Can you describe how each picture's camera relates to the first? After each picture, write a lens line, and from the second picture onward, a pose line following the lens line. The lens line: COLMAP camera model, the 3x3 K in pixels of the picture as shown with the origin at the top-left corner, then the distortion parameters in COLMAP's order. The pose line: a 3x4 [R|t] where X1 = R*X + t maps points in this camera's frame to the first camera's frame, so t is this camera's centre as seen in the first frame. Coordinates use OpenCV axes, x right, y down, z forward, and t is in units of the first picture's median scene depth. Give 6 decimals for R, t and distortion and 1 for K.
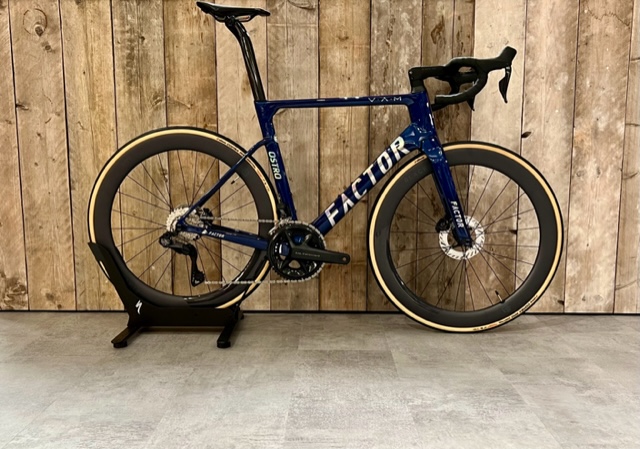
lens RADIAL K [[646.2, 0, 319.5], [0, 646.2, 234.7], [0, 0, 1]] dist [0.065353, -0.096976]
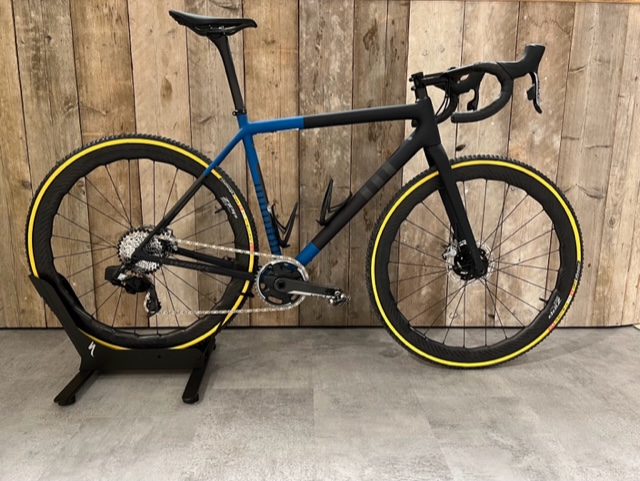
lens RADIAL K [[517.8, 0, 320.0], [0, 517.8, 240.5], [0, 0, 1]] dist [0.051072, -0.059288]
pose [[0.998775, -0.001484, 0.049466, 0.071038], [-0.001843, 0.997741, 0.067149, -0.068475], [-0.049454, -0.067158, 0.996516, 0.232892]]
